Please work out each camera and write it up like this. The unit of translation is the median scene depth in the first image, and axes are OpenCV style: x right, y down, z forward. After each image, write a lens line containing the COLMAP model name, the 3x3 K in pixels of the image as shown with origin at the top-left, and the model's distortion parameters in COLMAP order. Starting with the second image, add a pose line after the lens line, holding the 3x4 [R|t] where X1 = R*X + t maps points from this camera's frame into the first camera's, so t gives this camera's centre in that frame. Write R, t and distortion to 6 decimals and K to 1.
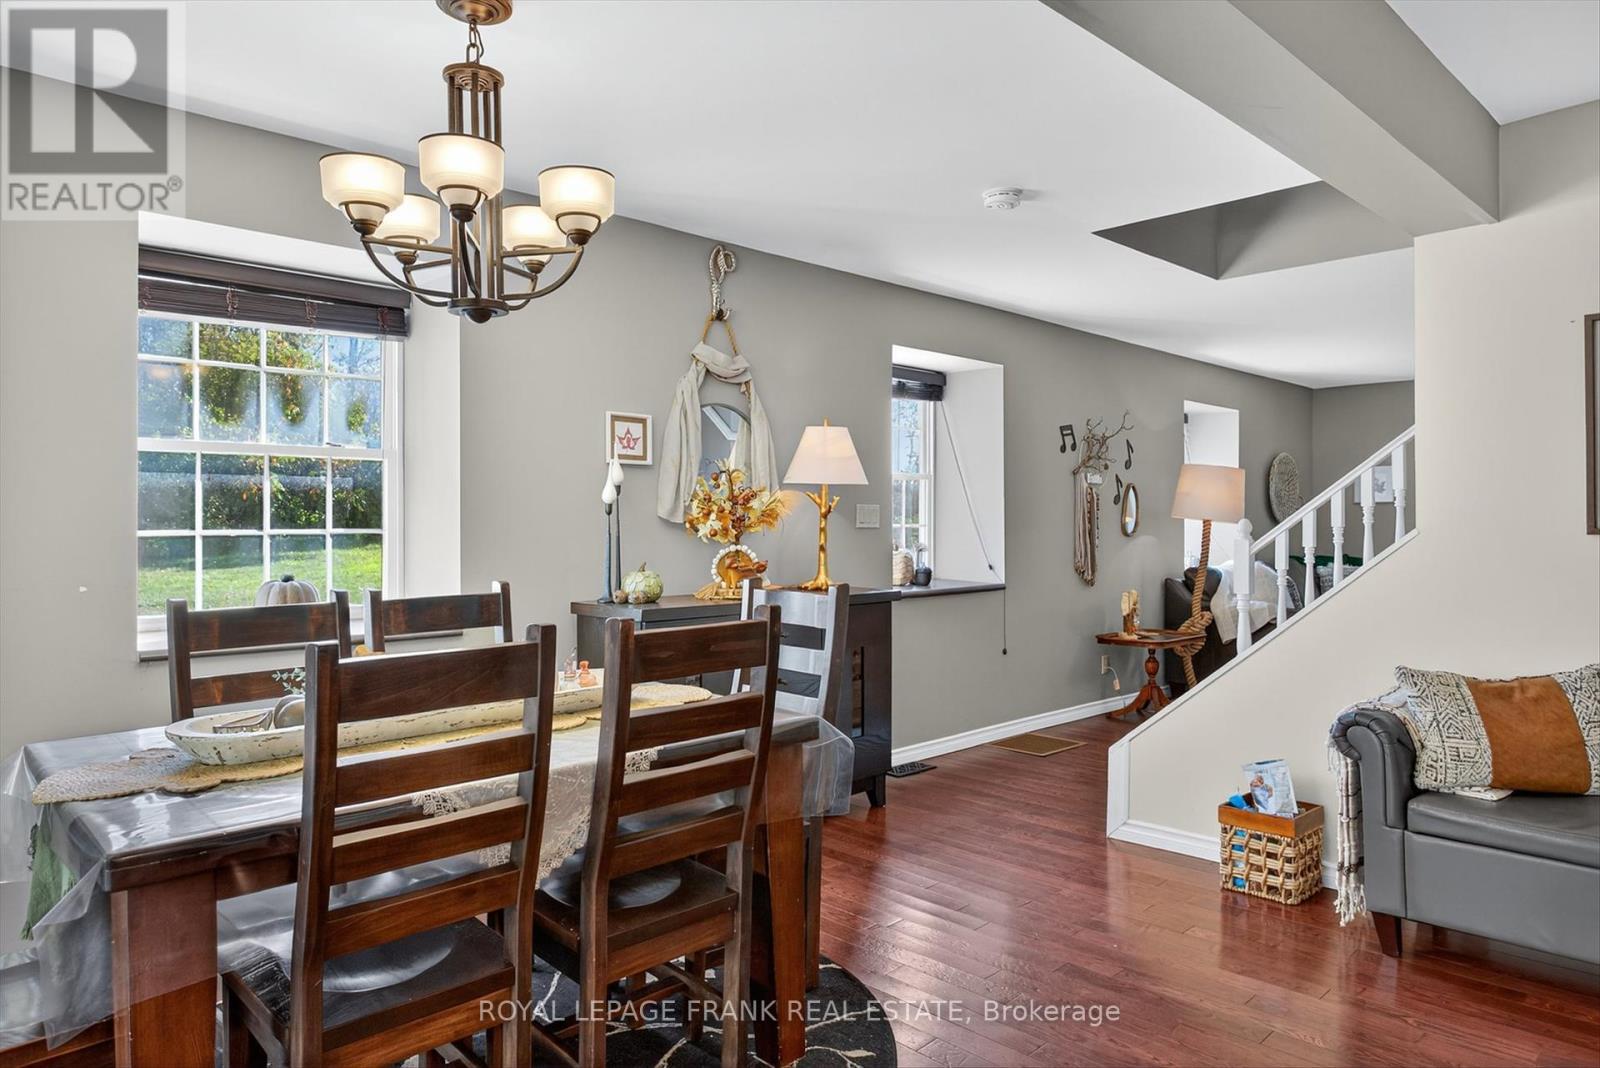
lens RADIAL K [[1021.2, 0, 798.1], [0, 1021.2, 528.1], [0, 0, 1]] dist [0.001714, -0.001132]
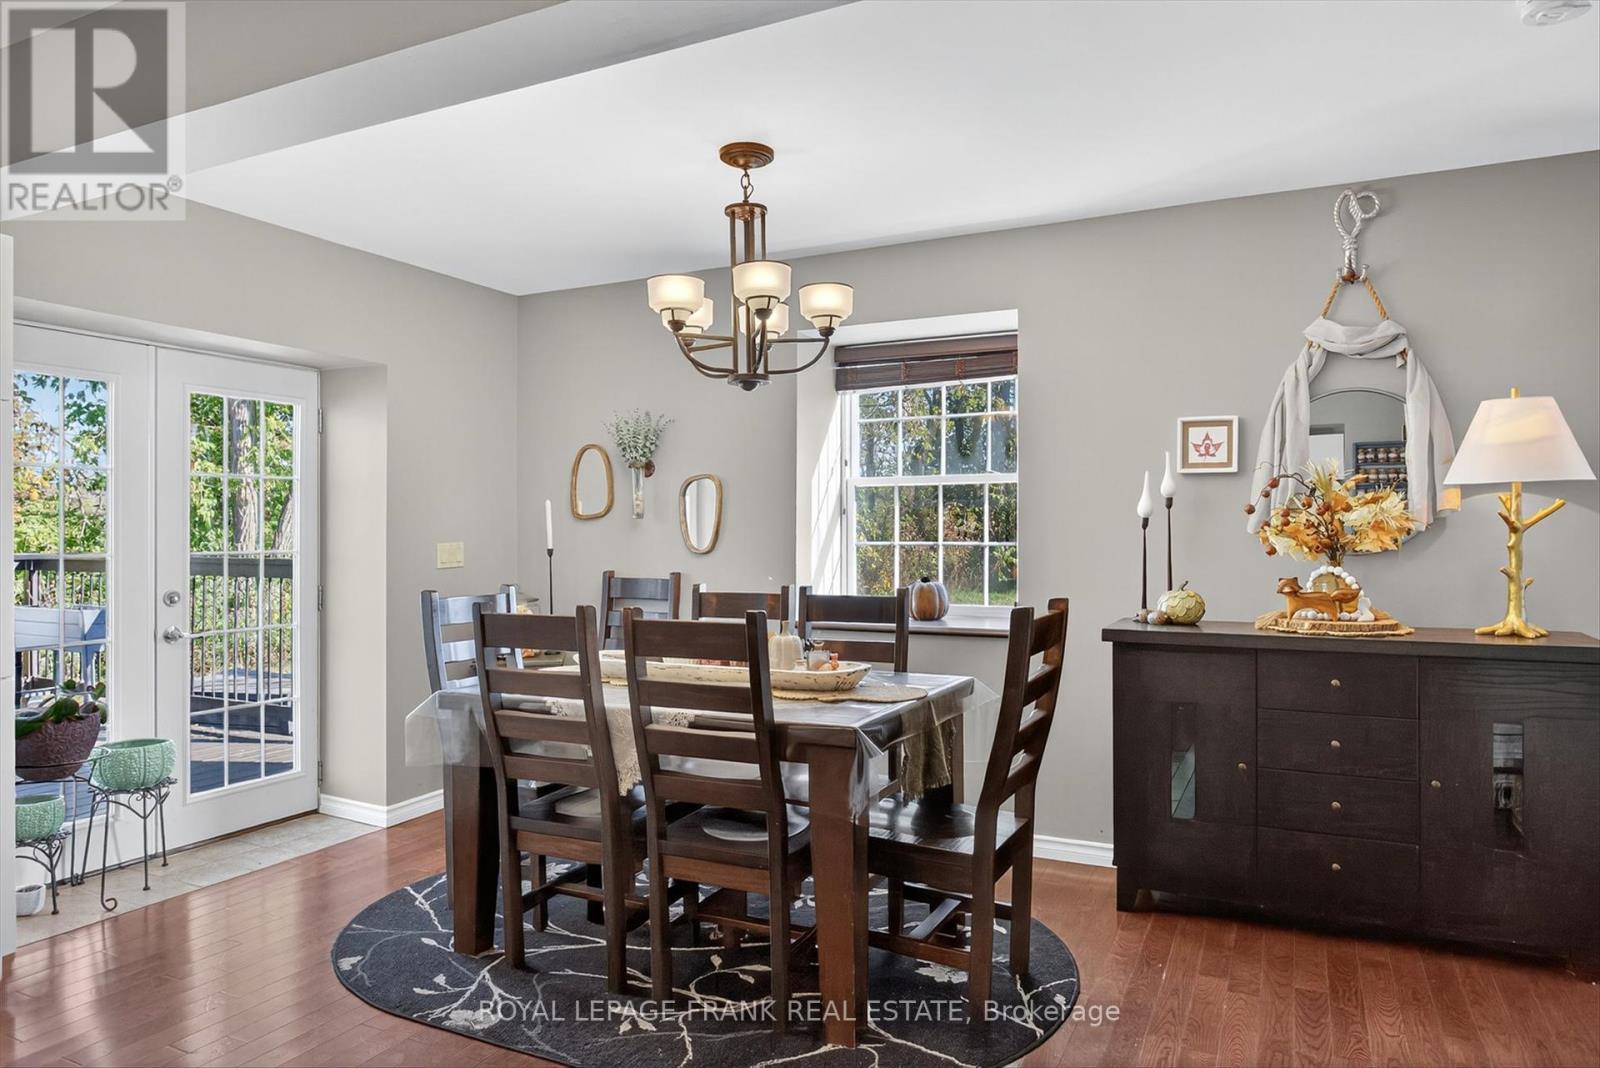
lens RADIAL K [[1021.2, 0, 793.5], [0, 1021.2, 537.6], [0, 0, 1]] dist [0.001714, -0.001132]
pose [[0.326744, 0.003545, -0.945106, 0.610992], [-0.005482, 0.999983, 0.001855, -0.004898], [0.945097, 0.004575, 0.326758, 0.378125]]
